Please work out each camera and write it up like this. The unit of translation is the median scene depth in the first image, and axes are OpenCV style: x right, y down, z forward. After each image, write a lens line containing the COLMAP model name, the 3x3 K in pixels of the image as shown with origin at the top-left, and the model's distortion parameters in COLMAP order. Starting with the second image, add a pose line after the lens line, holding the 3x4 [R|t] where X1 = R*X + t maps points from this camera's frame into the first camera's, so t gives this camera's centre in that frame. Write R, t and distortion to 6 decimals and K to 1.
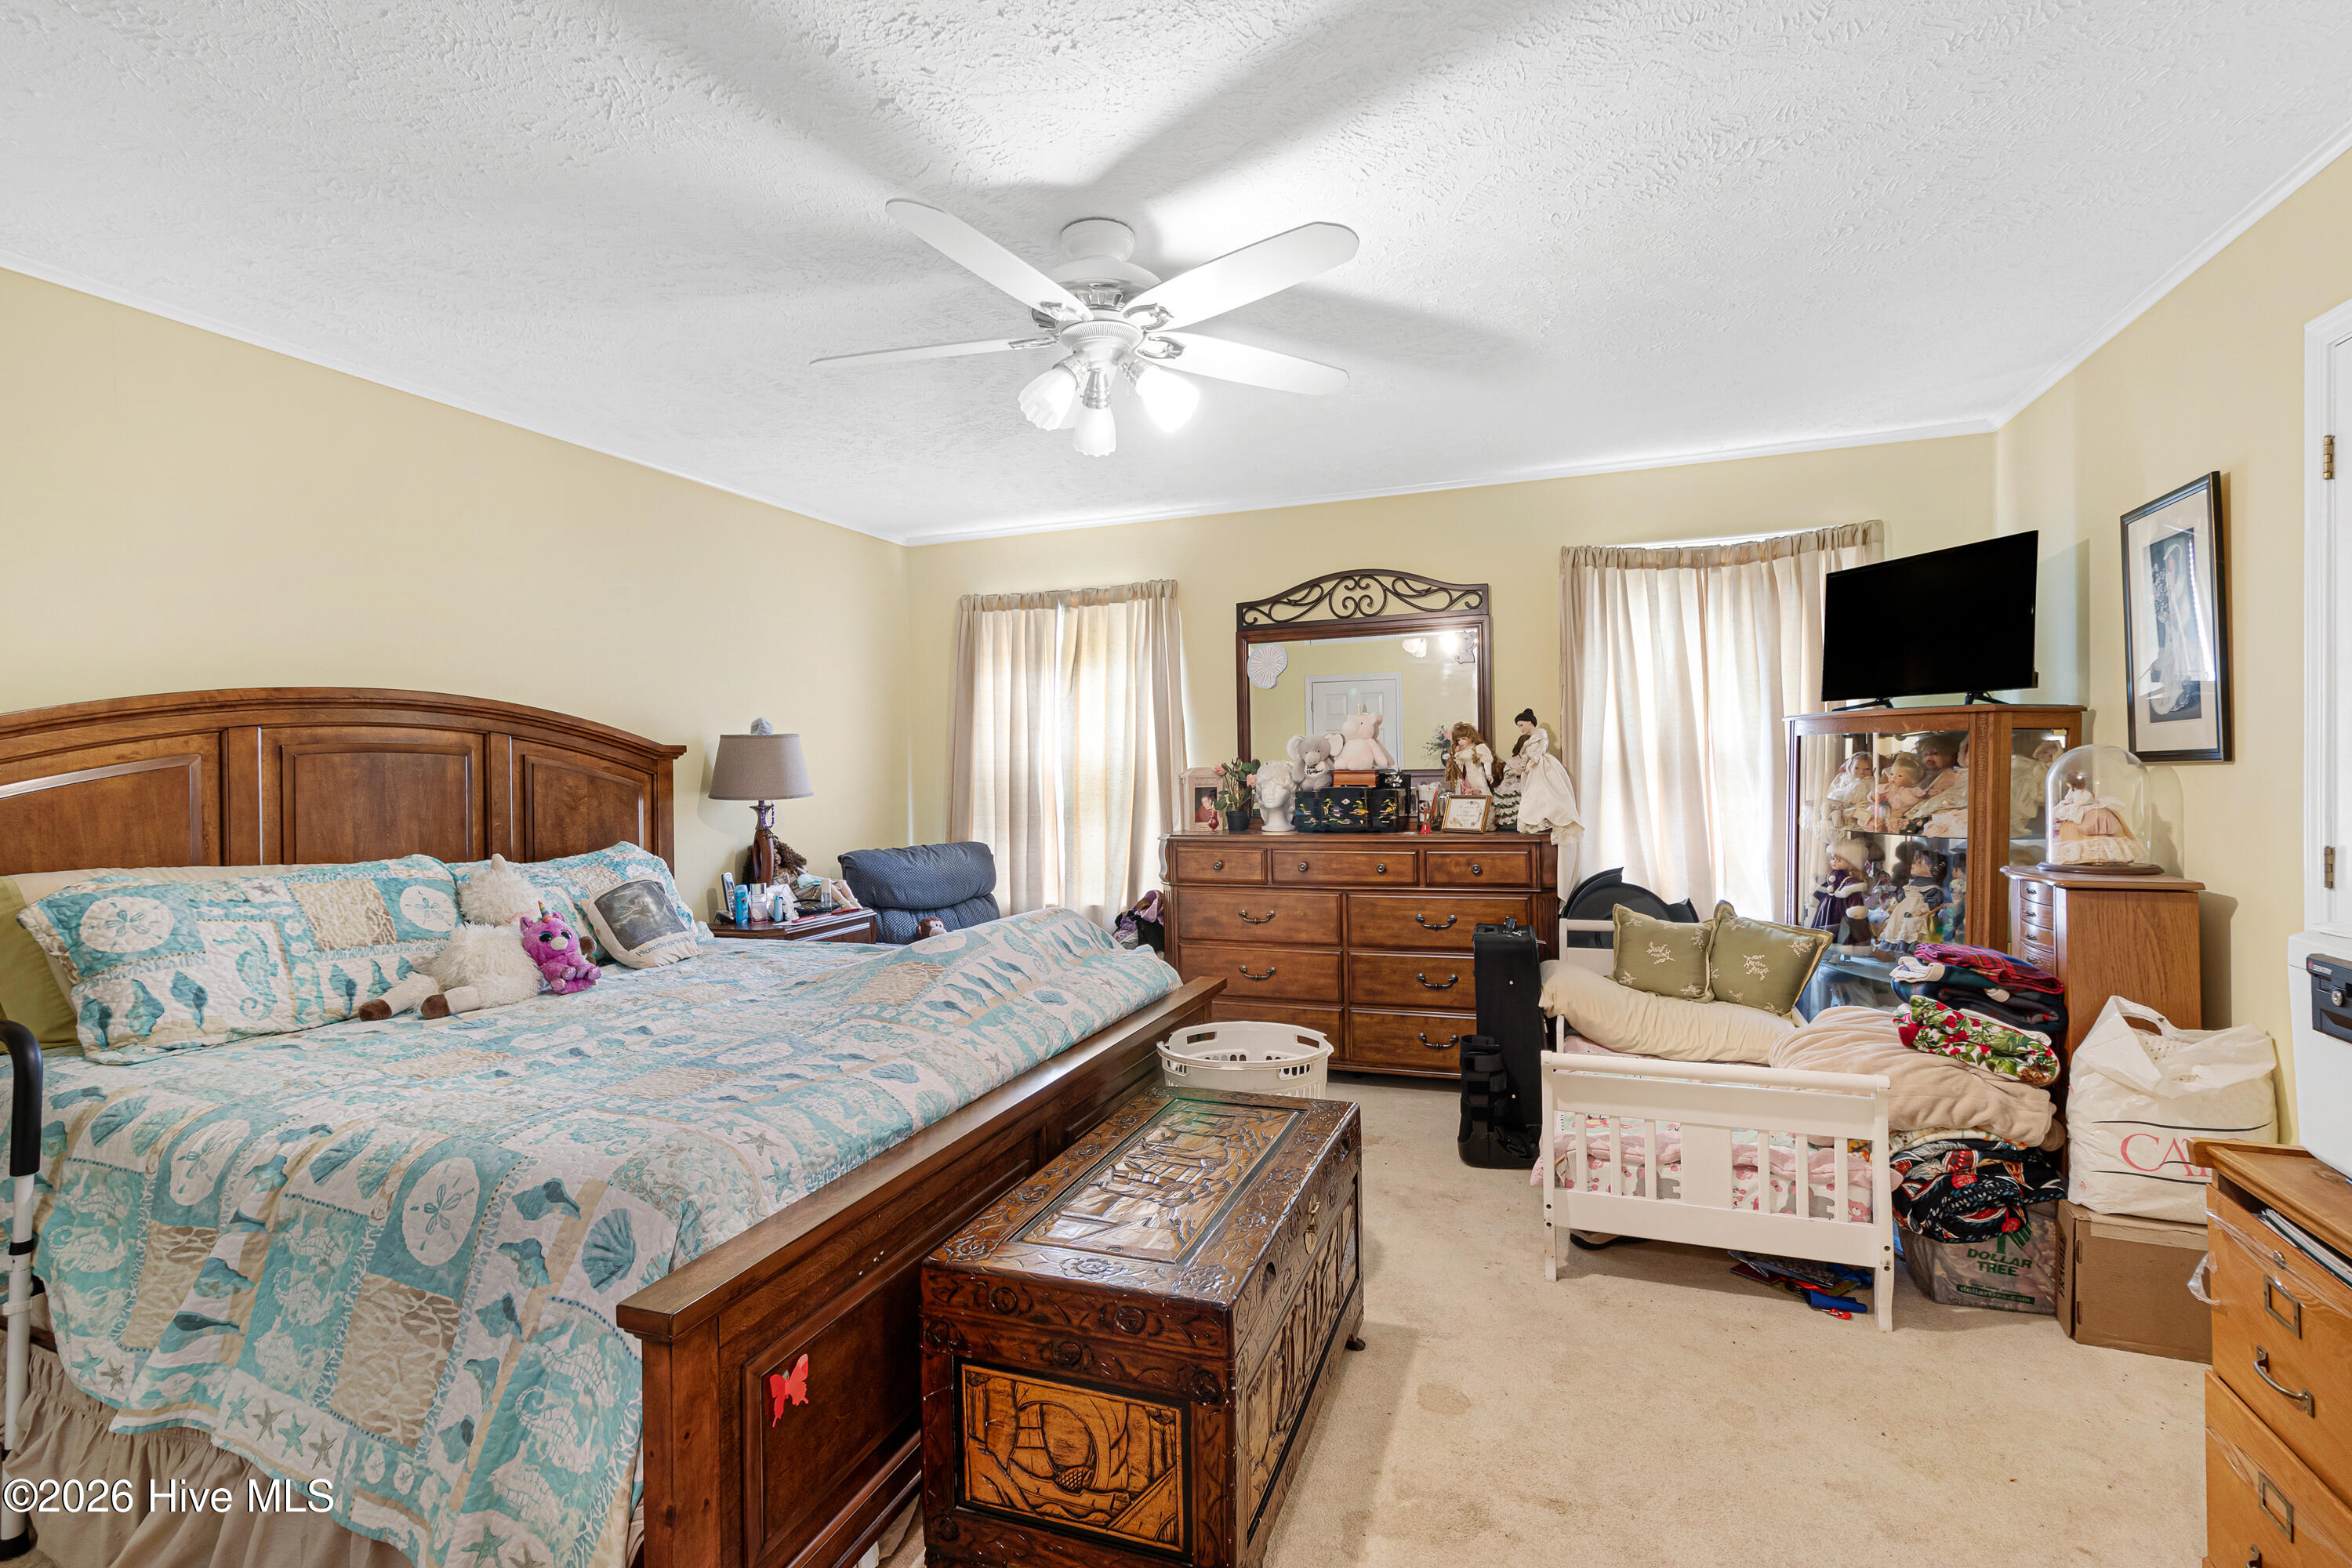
lens RADIAL K [[1101.5, 0, 1175.1], [0, 1101.5, 772.2], [0, 0, 1]] dist [0.010170, -0.001327]
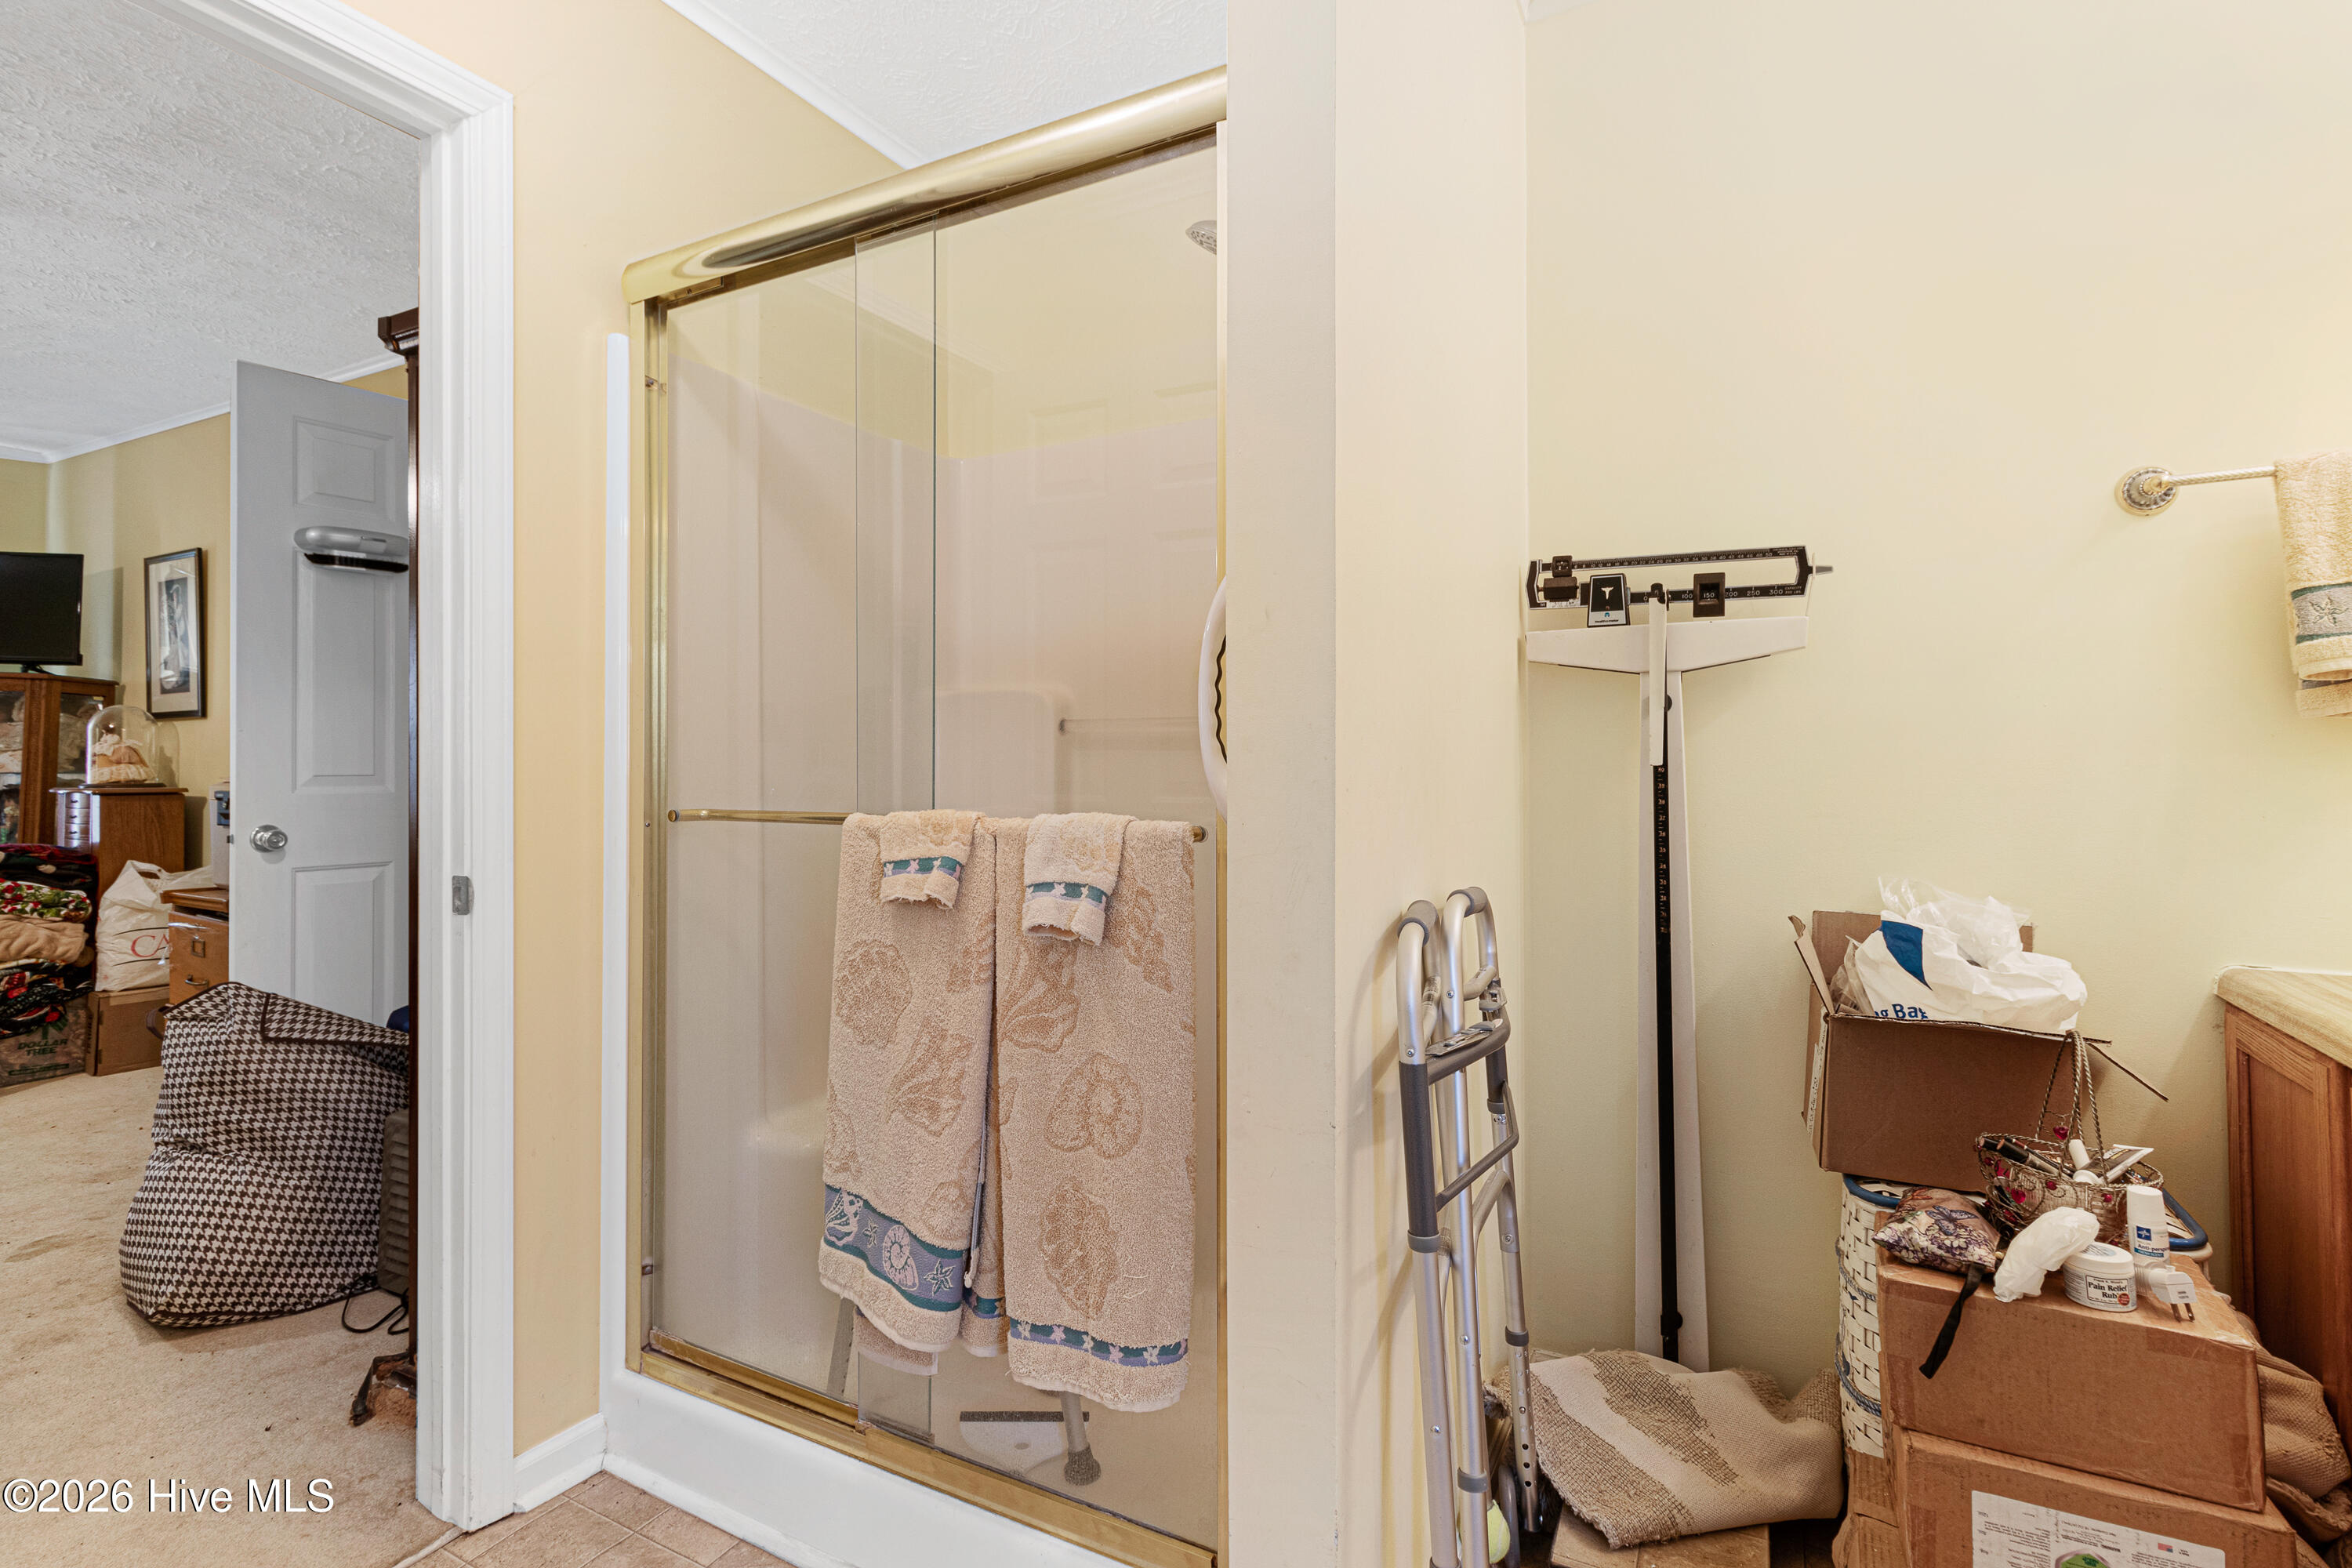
lens RADIAL K [[1101.5, 0, 1174.4], [0, 1101.5, 763.5], [0, 0, 1]] dist [0.010170, -0.001327]
pose [[0.130682, 0.016905, 0.991280, -0.534077], [-0.005264, 0.999852, -0.016357, 0.078069], [-0.991410, -0.003080, 0.130752, -0.685735]]
